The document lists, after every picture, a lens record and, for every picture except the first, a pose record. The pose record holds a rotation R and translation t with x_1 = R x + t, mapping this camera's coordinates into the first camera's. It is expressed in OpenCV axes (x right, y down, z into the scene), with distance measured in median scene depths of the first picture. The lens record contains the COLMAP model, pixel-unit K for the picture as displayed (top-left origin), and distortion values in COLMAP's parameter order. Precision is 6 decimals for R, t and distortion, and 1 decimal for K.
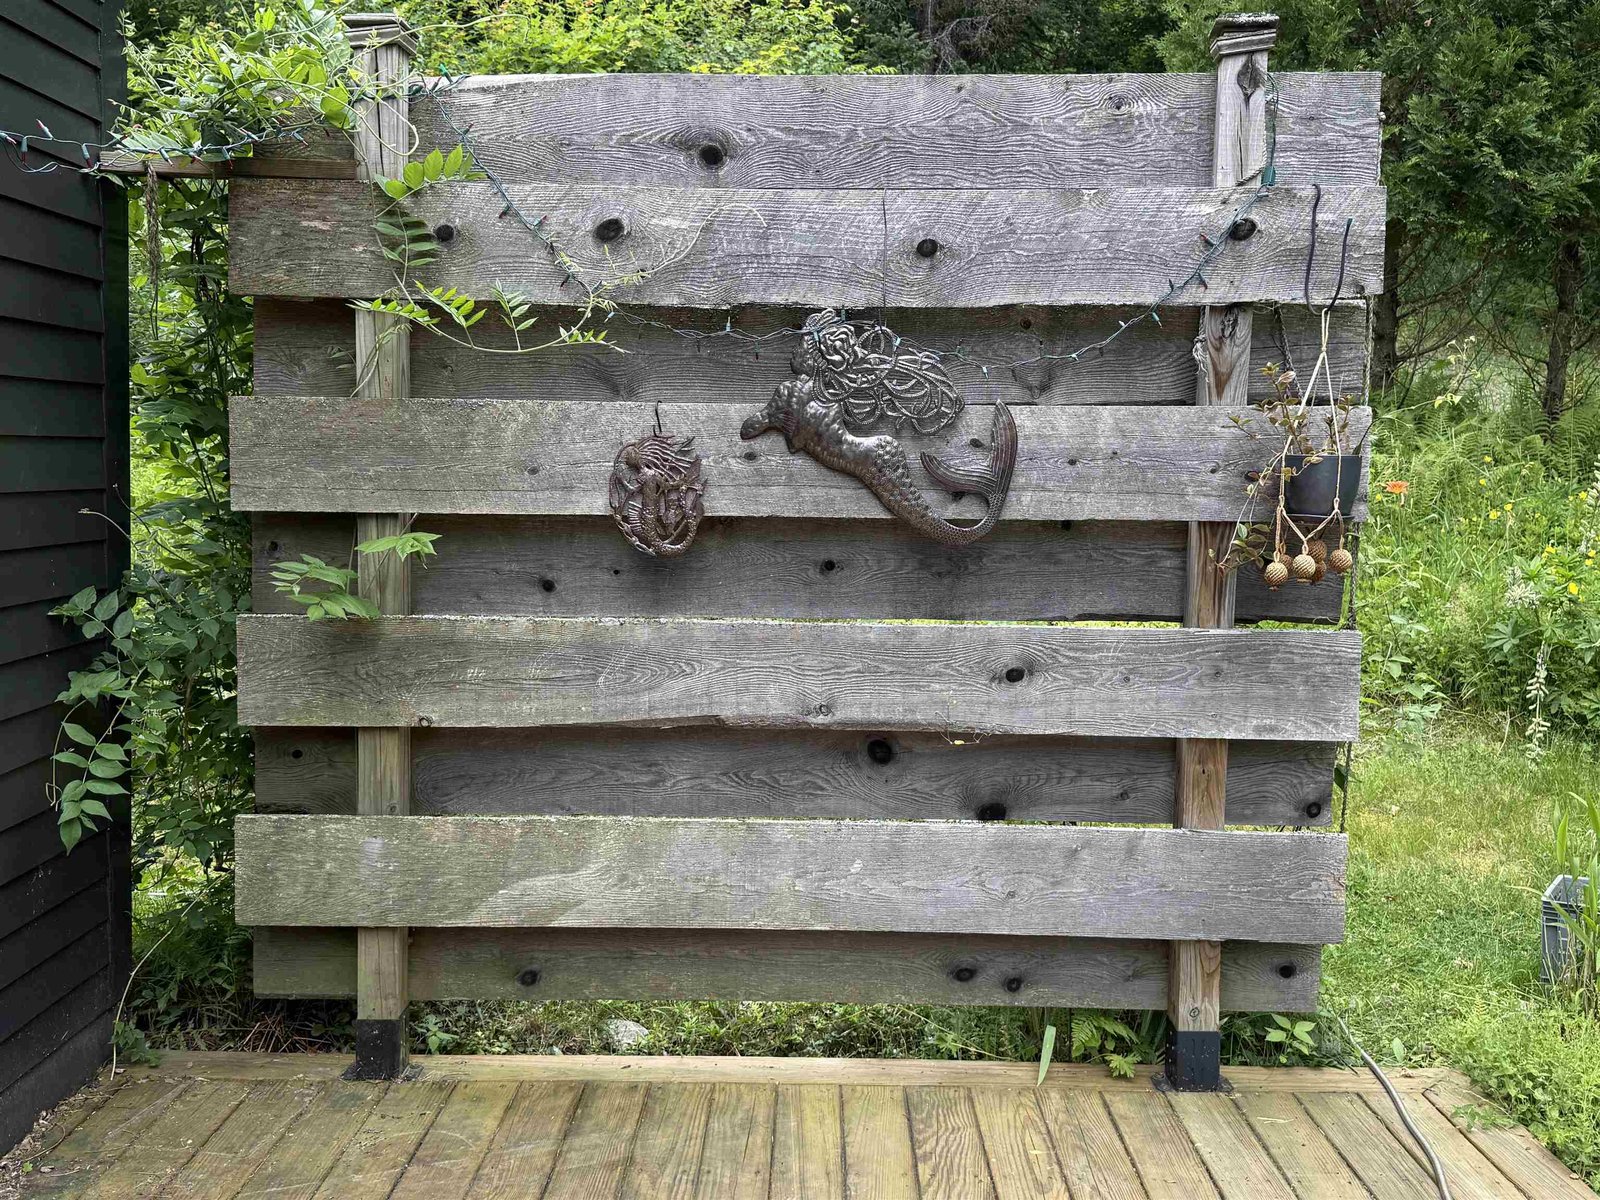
lens RADIAL K [[1482.2, 0, 799.8], [0, 1482.2, 598.6], [0, 0, 1]] dist [0.075913, 0.000000]
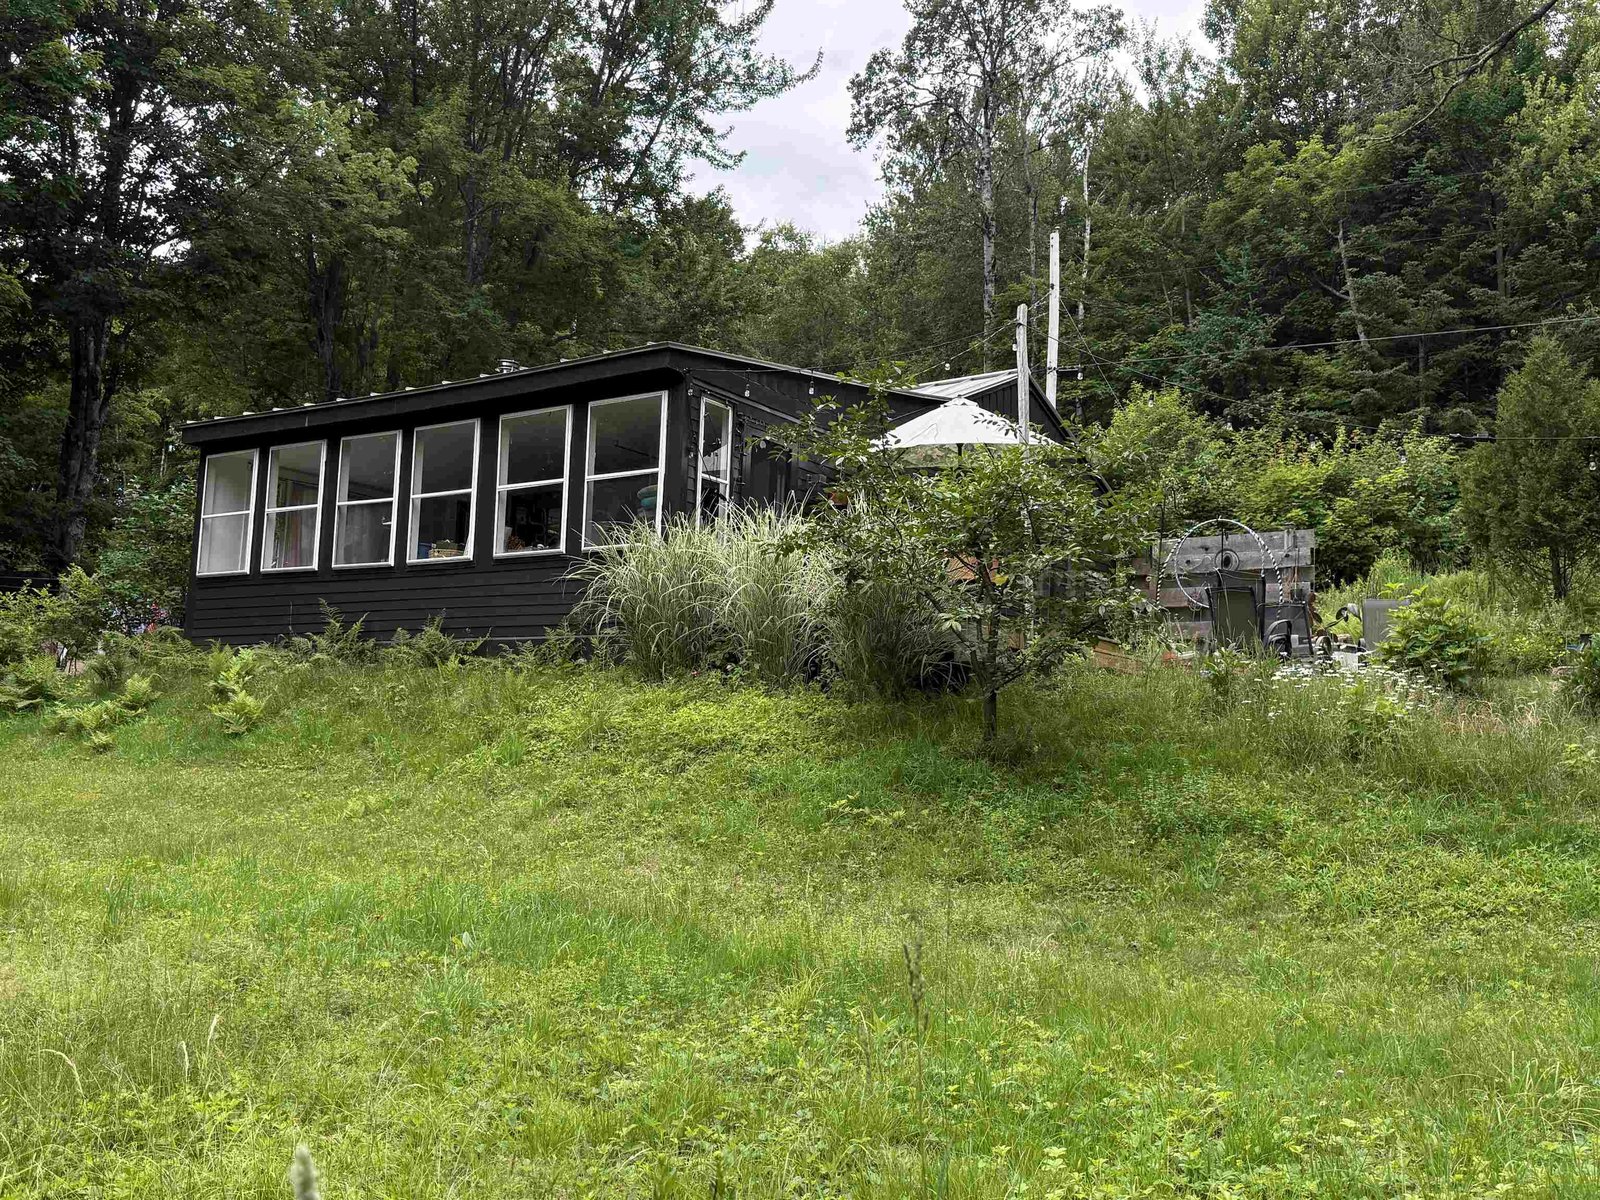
lens RADIAL K [[1482.2, 0, 788.9], [0, 1482.2, 608.6], [0, 0, 1]] dist [0.075913, 0.000000]
pose [[0.828509, -0.046743, -0.558022, 1.984772], [-0.073212, 0.978915, -0.190699, 1.277607], [0.555170, 0.198850, 0.807617, -5.012446]]
